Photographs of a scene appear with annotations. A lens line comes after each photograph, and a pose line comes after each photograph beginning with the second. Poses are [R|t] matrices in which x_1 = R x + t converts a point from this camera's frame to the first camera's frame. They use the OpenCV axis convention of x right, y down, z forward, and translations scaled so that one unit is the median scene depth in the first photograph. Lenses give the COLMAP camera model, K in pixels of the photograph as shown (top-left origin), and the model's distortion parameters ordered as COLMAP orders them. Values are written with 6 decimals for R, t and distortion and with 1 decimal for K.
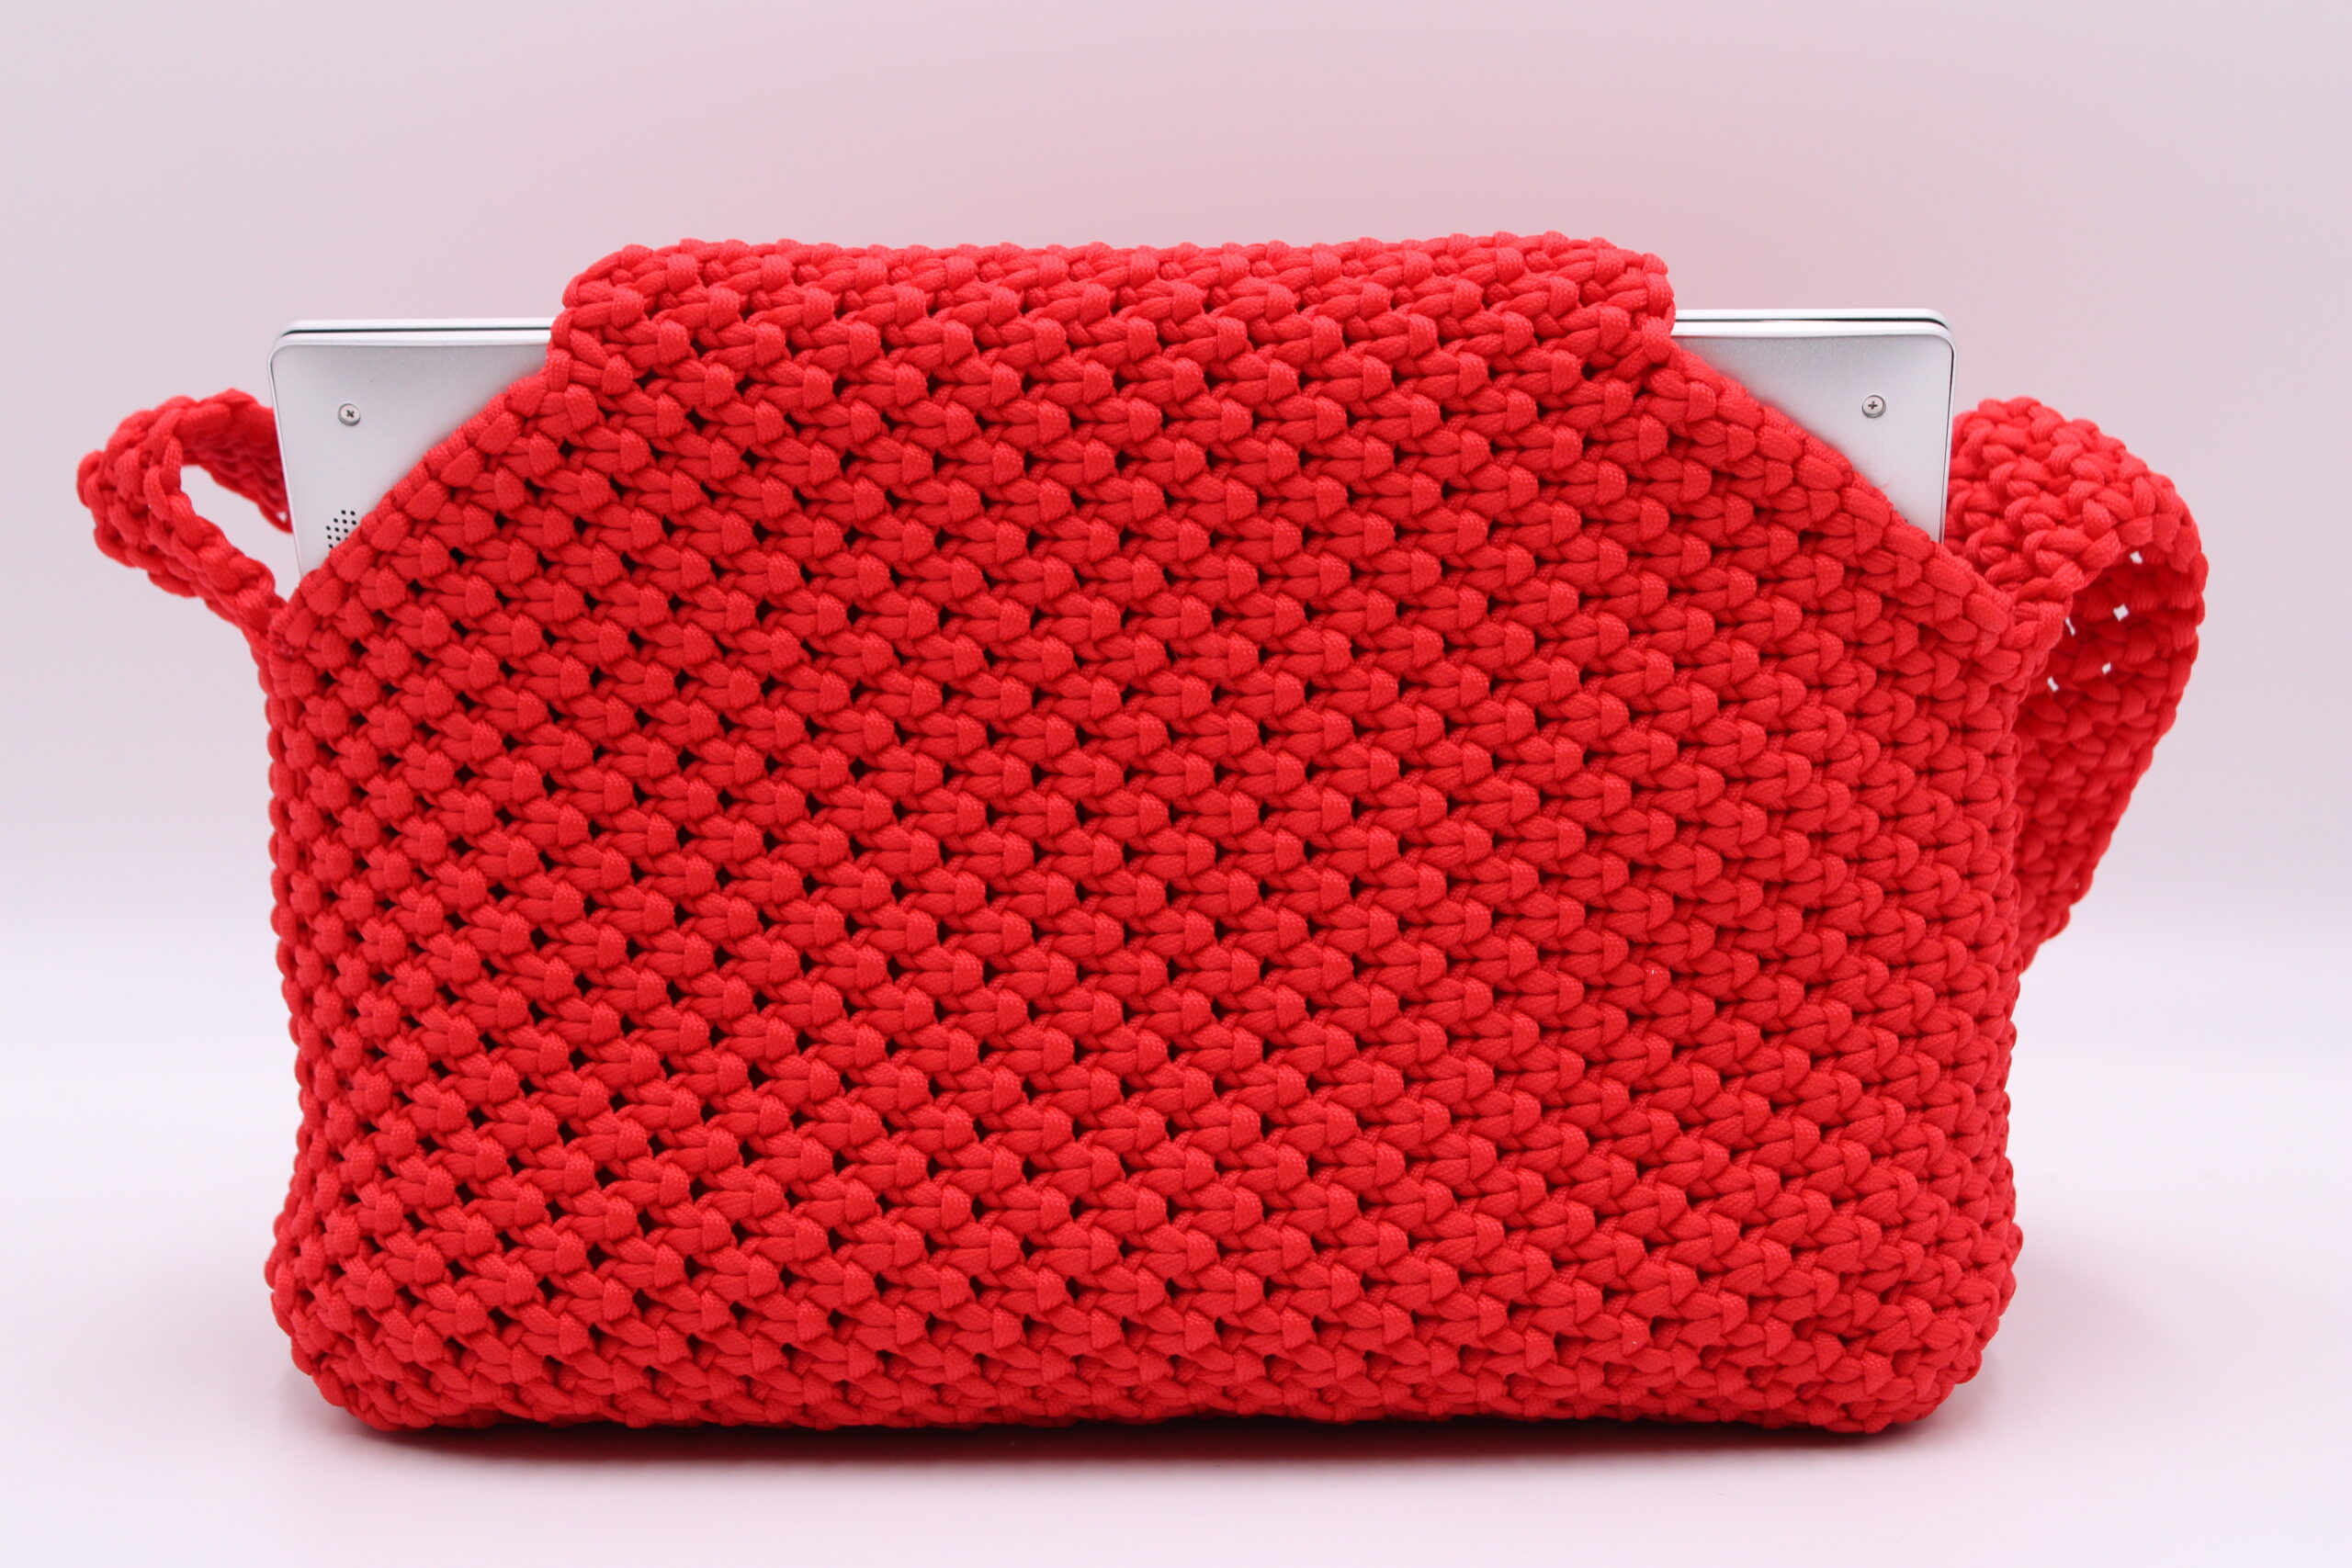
lens RADIAL K [[4042.7, 0, 1177.5], [0, 4042.7, 684.1], [0, 0, 1]] dist [-0.164774, 0.192037]
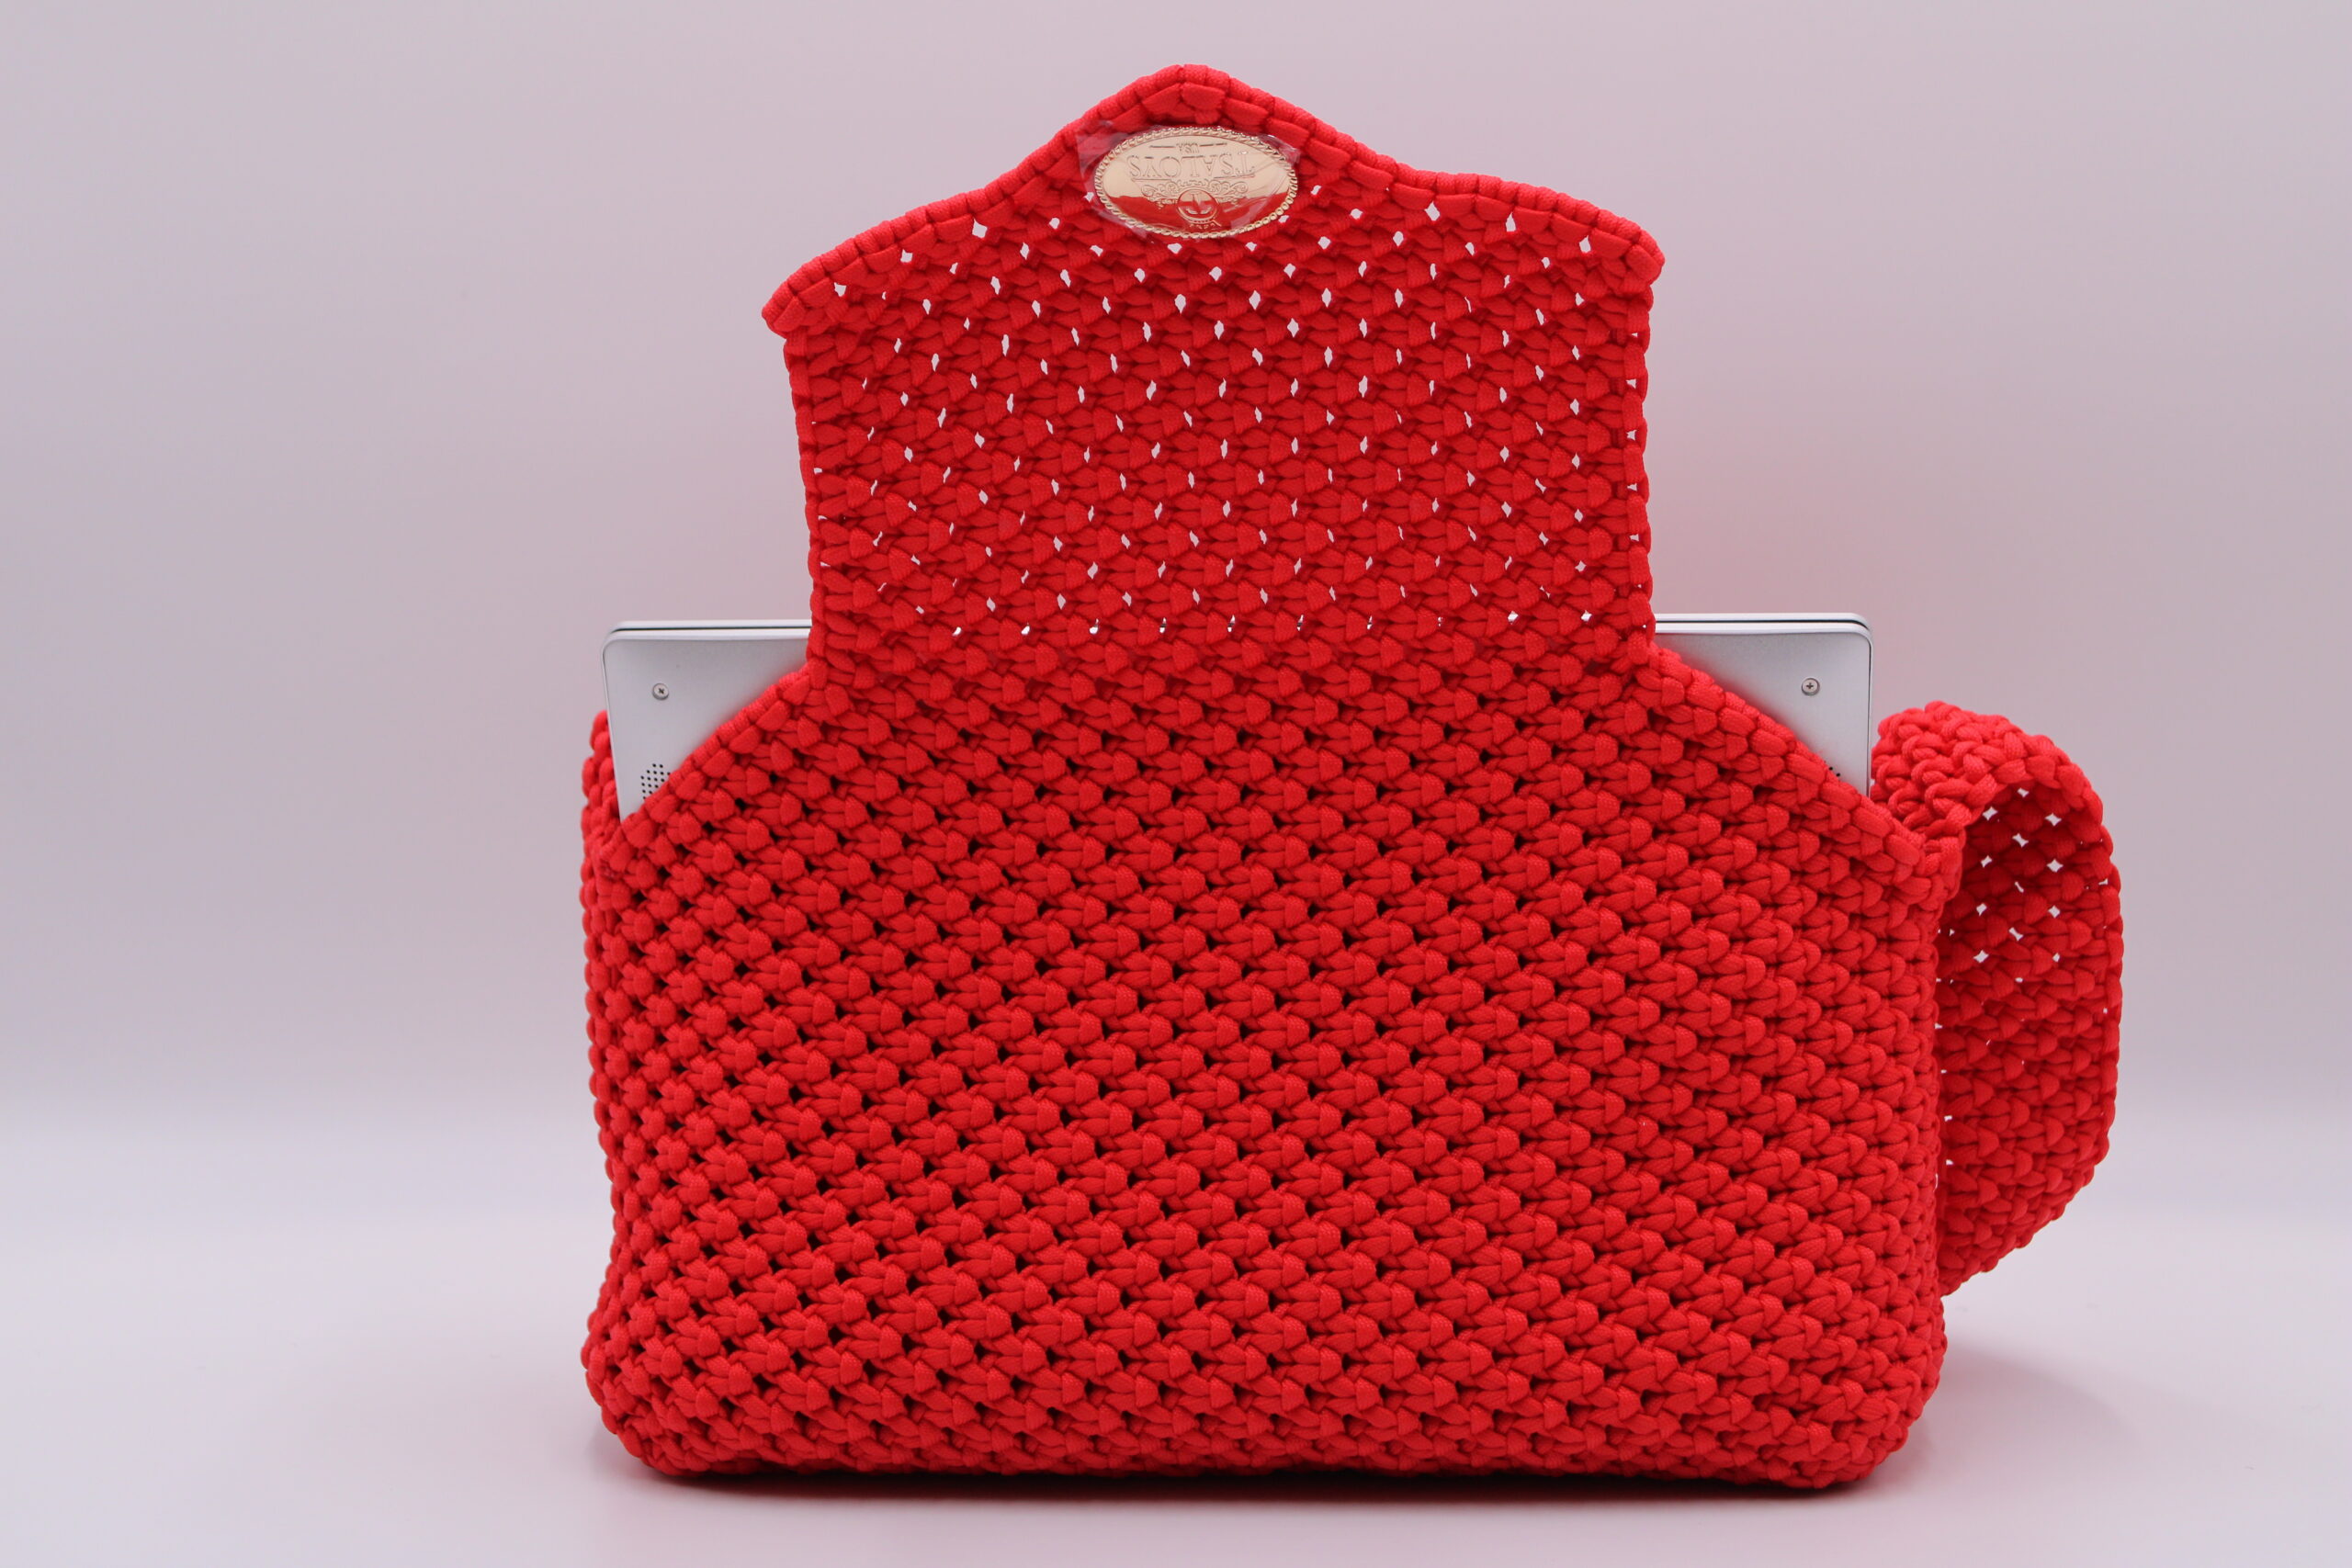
lens RADIAL K [[4042.7, 0, 1177.5], [0, 4042.7, 684.1], [0, 0, 1]] dist [-0.164774, 0.192037]
pose [[0.997245, 0.002513, -0.074130, 0.063513], [-0.008685, 0.996508, -0.083050, 0.039035], [0.073662, 0.083465, 0.993784, -0.314778]]
